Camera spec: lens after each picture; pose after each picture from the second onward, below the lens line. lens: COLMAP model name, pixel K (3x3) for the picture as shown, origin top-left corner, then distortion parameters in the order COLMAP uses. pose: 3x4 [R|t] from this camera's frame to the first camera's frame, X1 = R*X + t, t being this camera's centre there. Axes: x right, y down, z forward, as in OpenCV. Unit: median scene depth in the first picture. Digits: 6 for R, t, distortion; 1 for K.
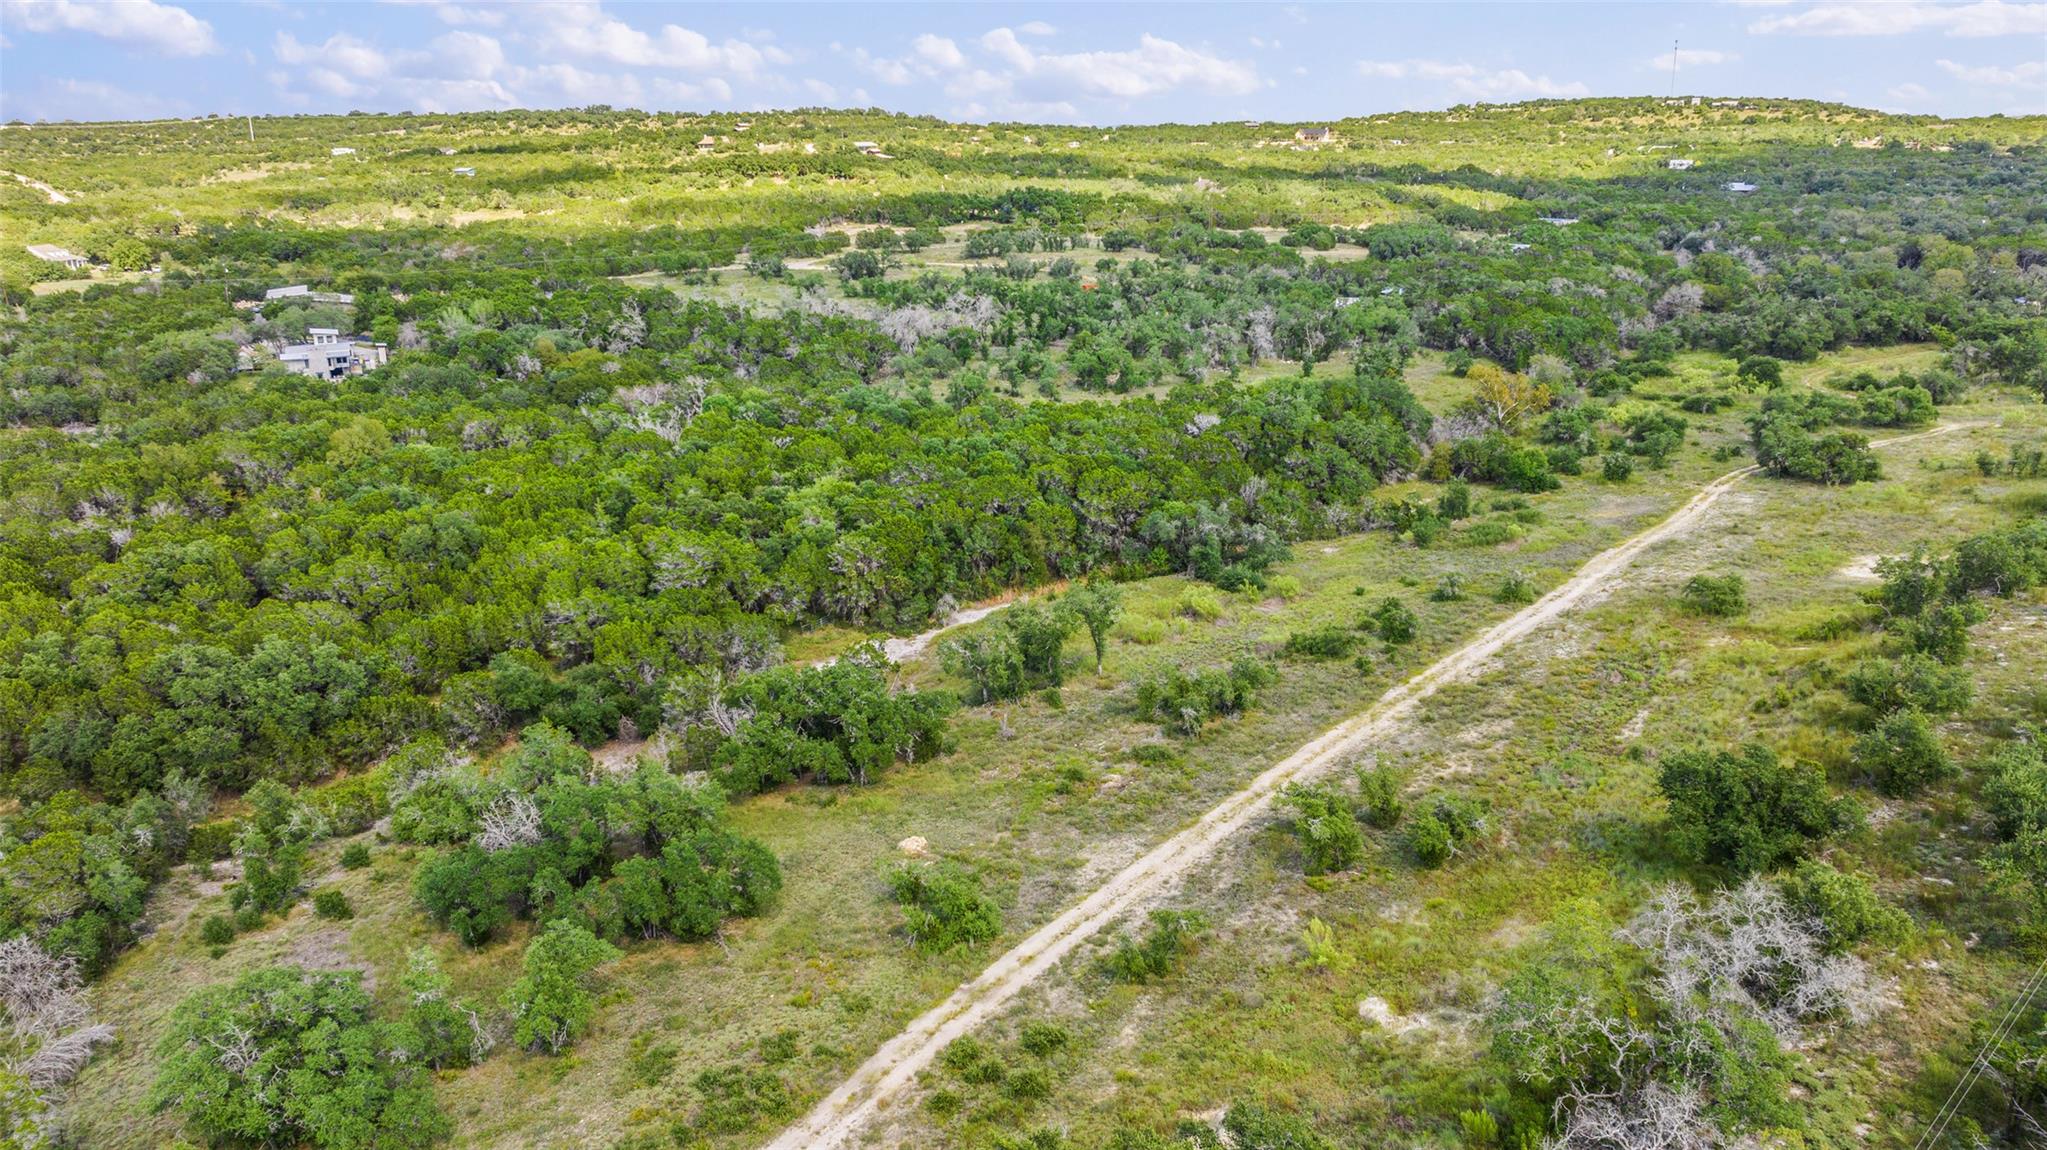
lens RADIAL K [[1456.3, 0, 1033.1], [0, 1456.3, 543.6], [0, 0, 1]] dist [-0.024885, 0.018029]
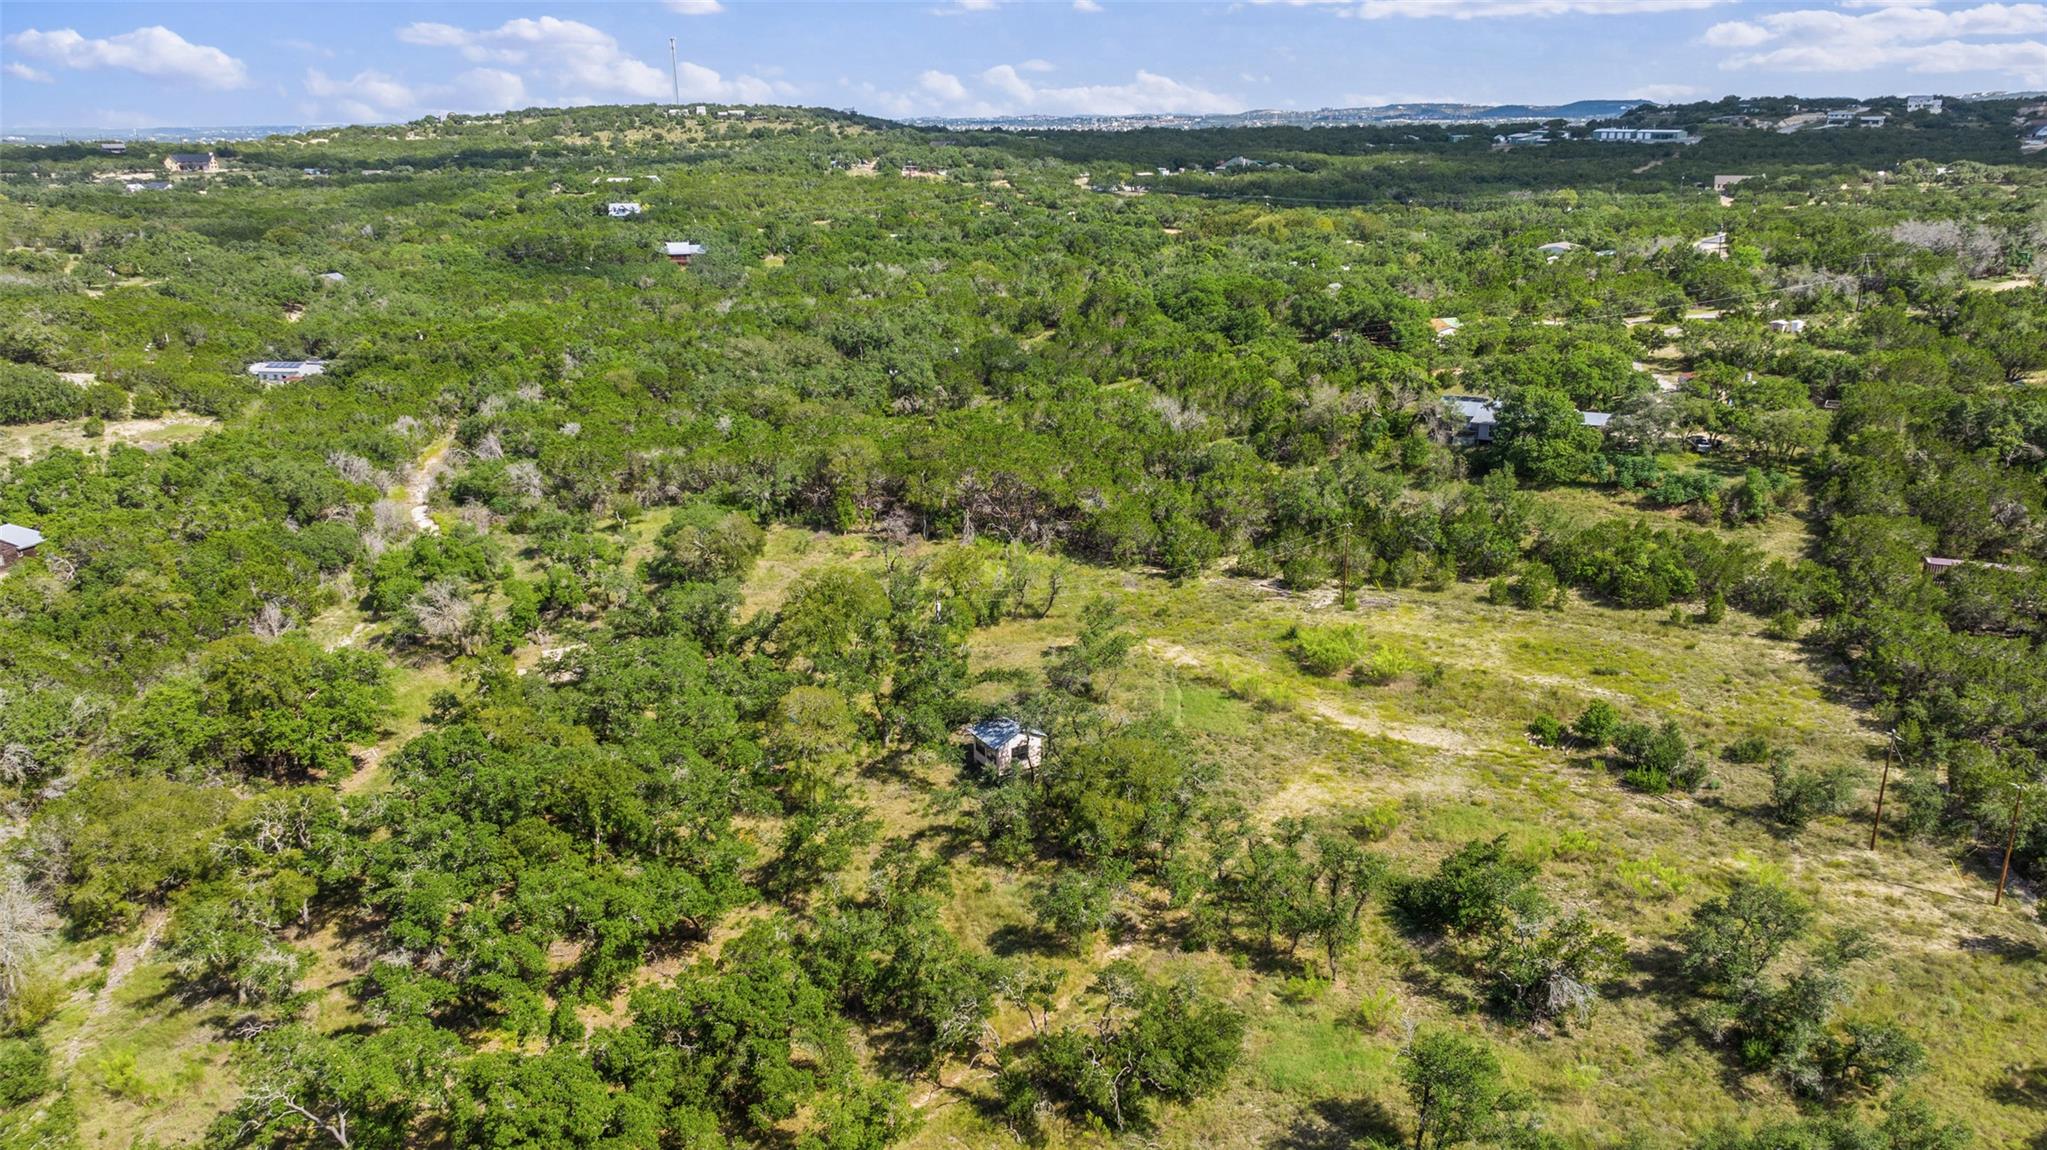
lens RADIAL K [[1456.3, 0, 1019.9], [0, 1456.3, 599.5], [0, 0, 1]] dist [-0.024885, 0.018029]
pose [[0.841392, -0.172432, 0.512178, 0.591549], [0.154071, 0.984937, 0.078489, -0.274011], [-0.517997, 0.012872, 0.855285, 0.796264]]
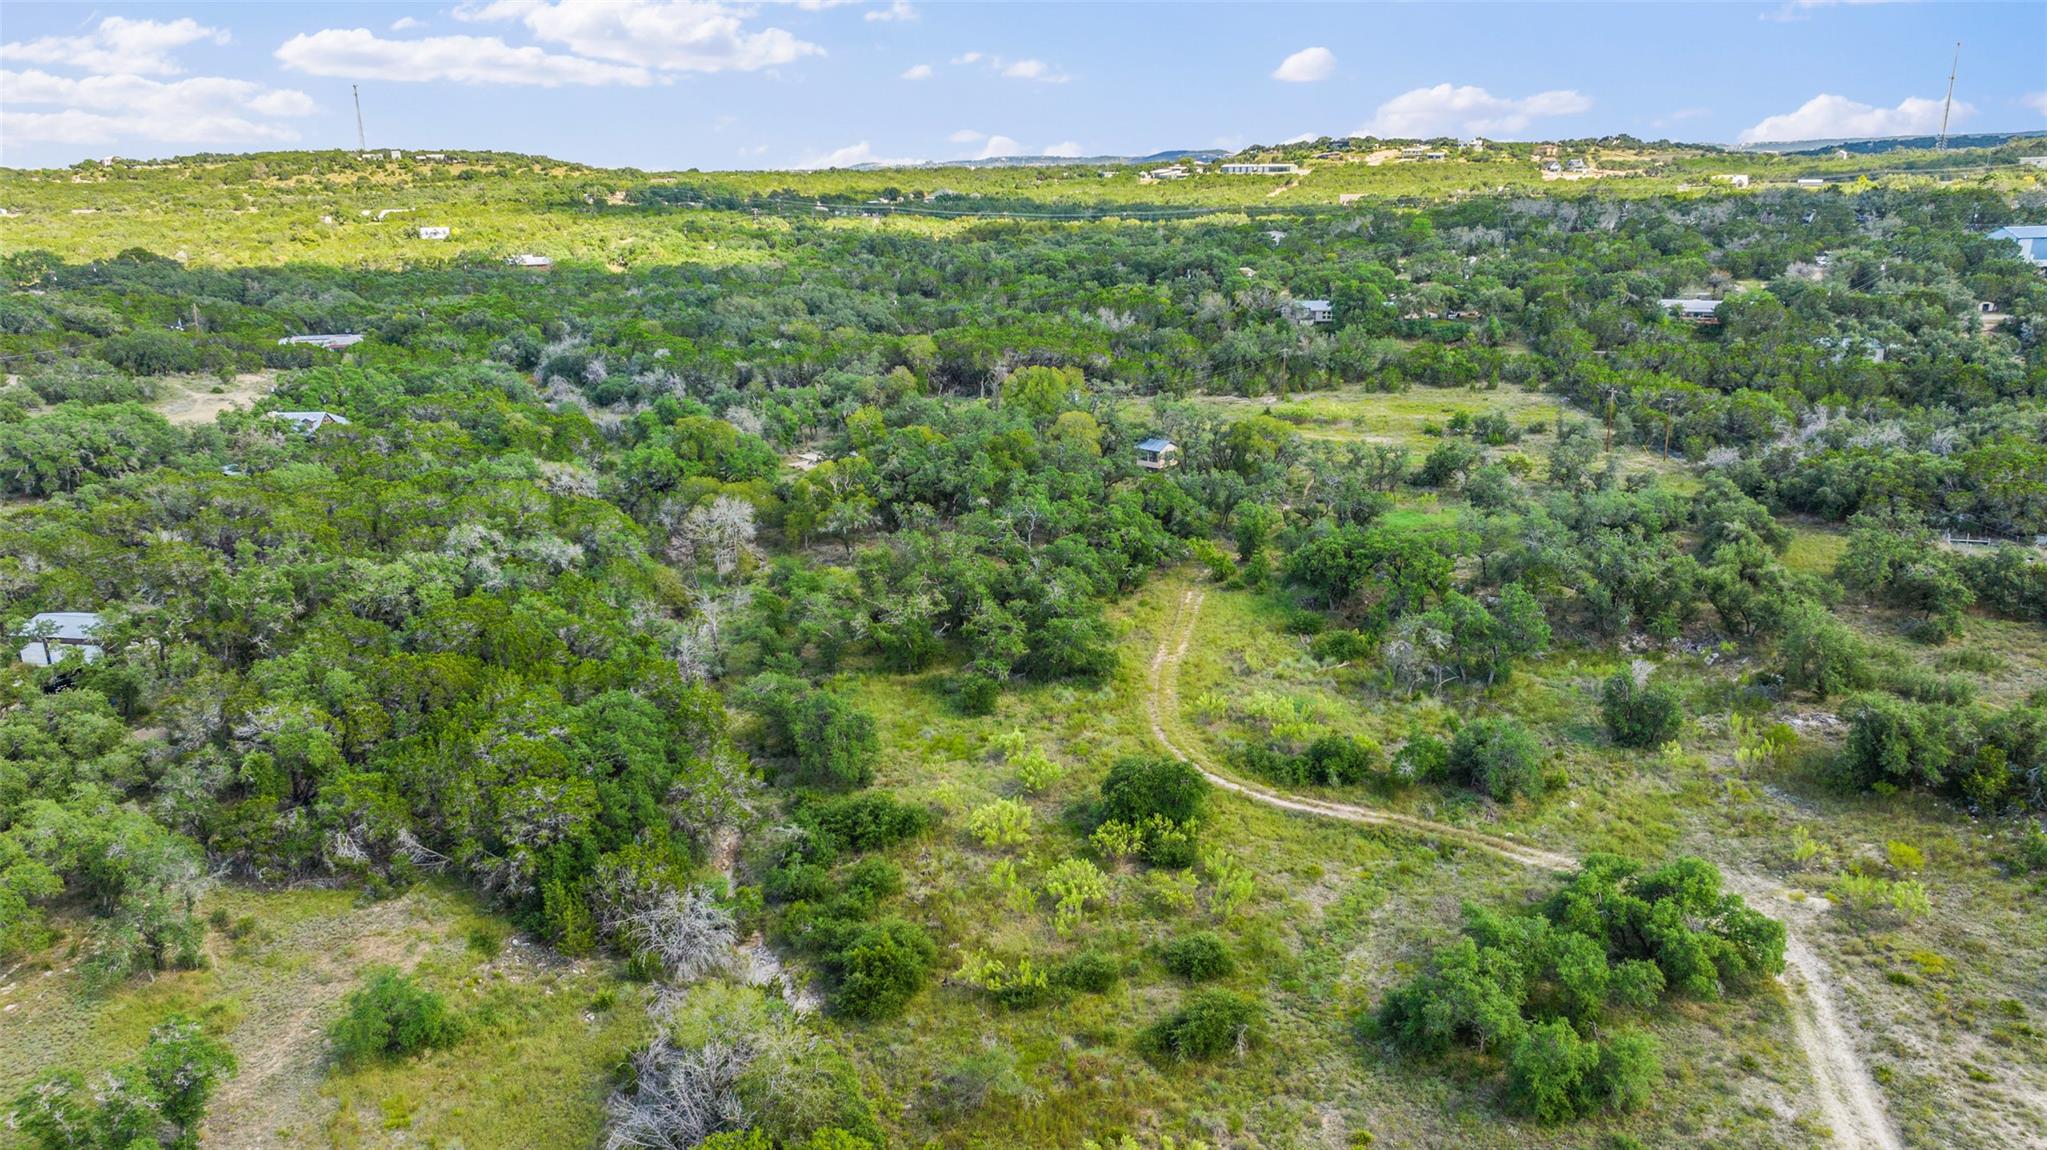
lens RADIAL K [[1456.3, 0, 1033.8], [0, 1456.3, 564.2], [0, 0, 1]] dist [-0.024885, 0.018029]
pose [[0.668084, -0.201212, 0.716365, 0.187659], [0.217134, 0.973560, 0.070952, -0.206490], [-0.711700, 0.108145, 0.694109, 0.692848]]
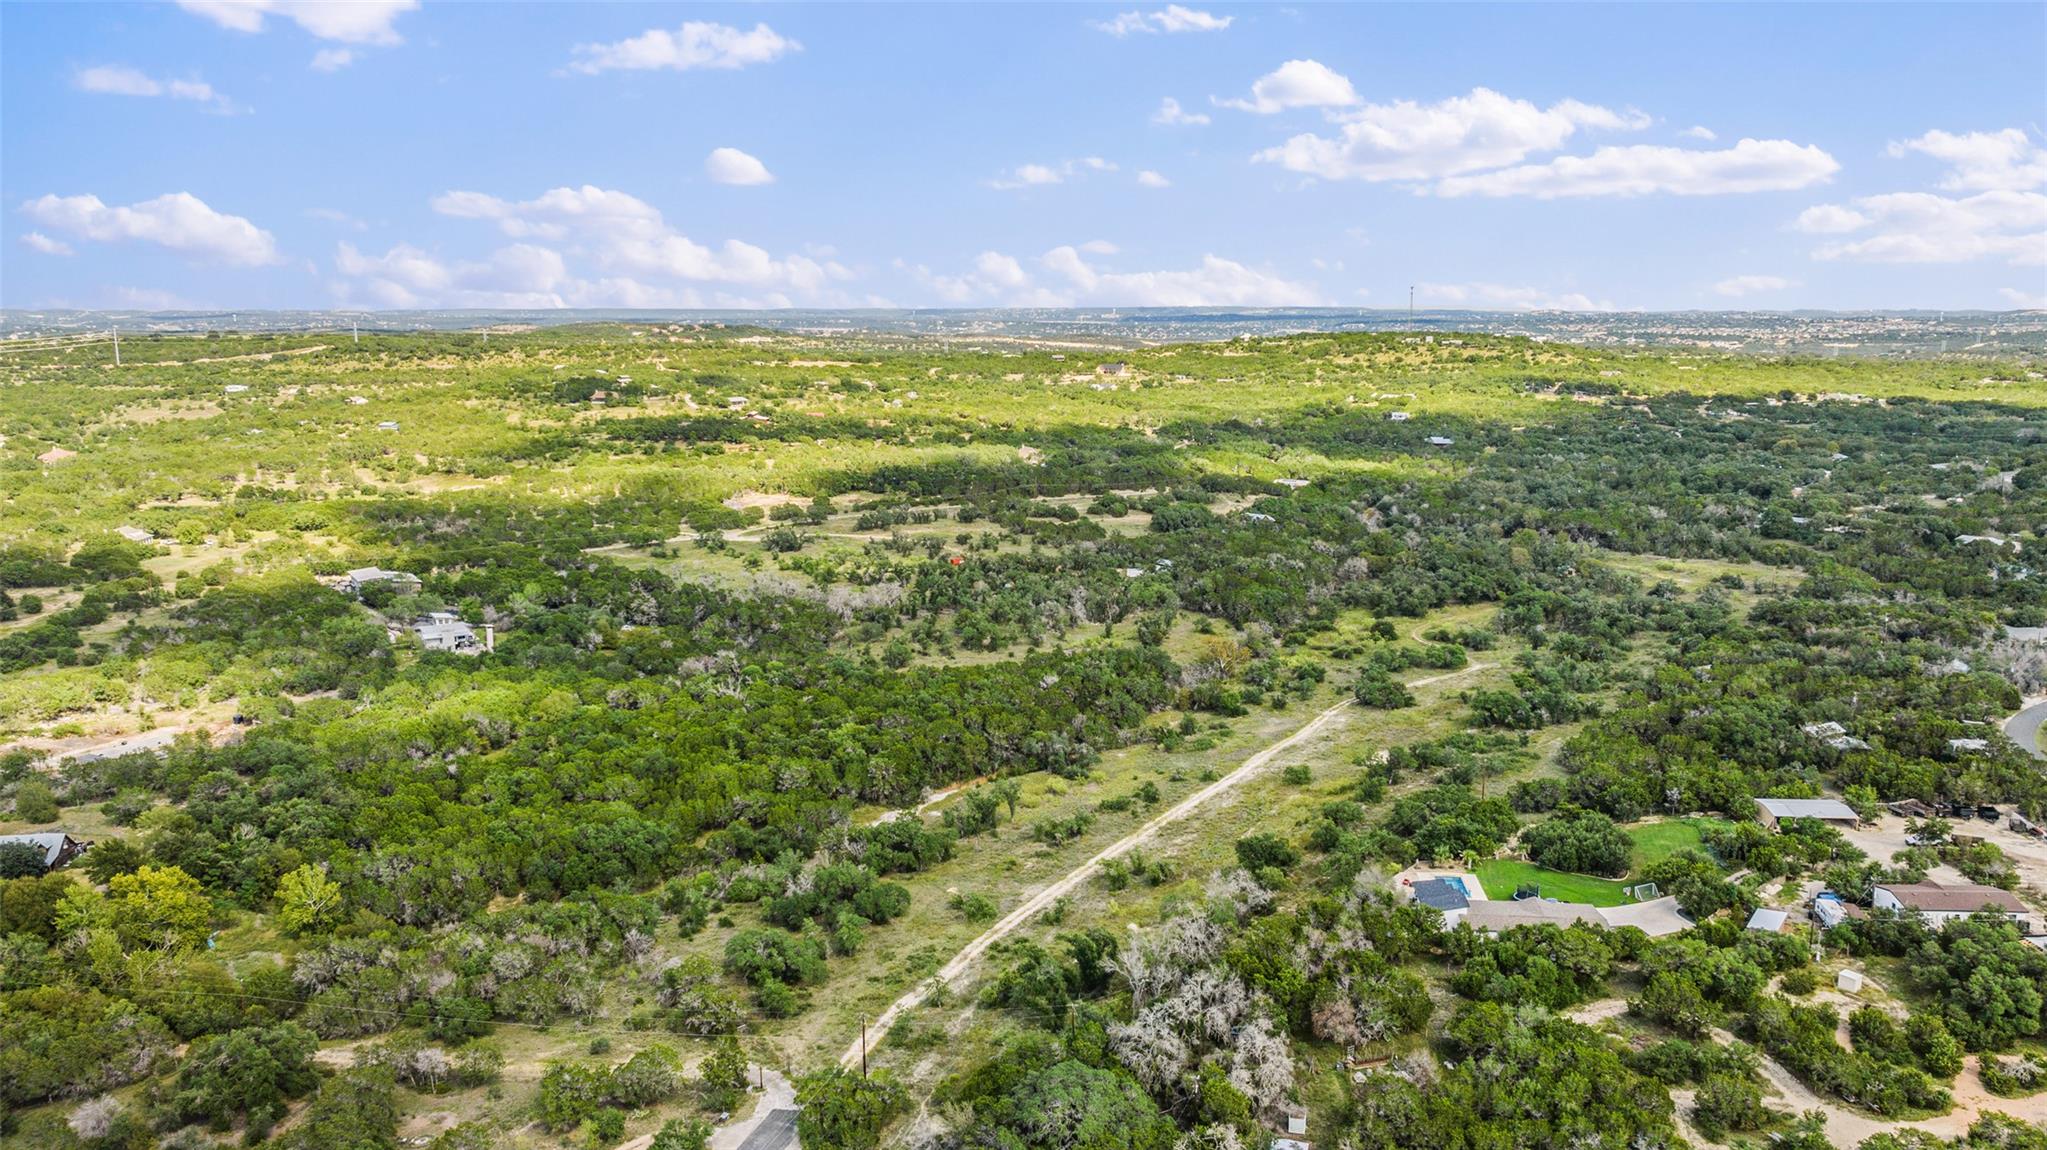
lens RADIAL K [[1456.3, 0, 1030.2], [0, 1456.3, 580.9], [0, 0, 1]] dist [-0.024885, 0.018029]
pose [[0.991859, -0.015978, 0.126338, -0.090969], [0.028018, 0.995168, -0.094104, -0.028492], [-0.124224, 0.096878, 0.987514, -0.536689]]
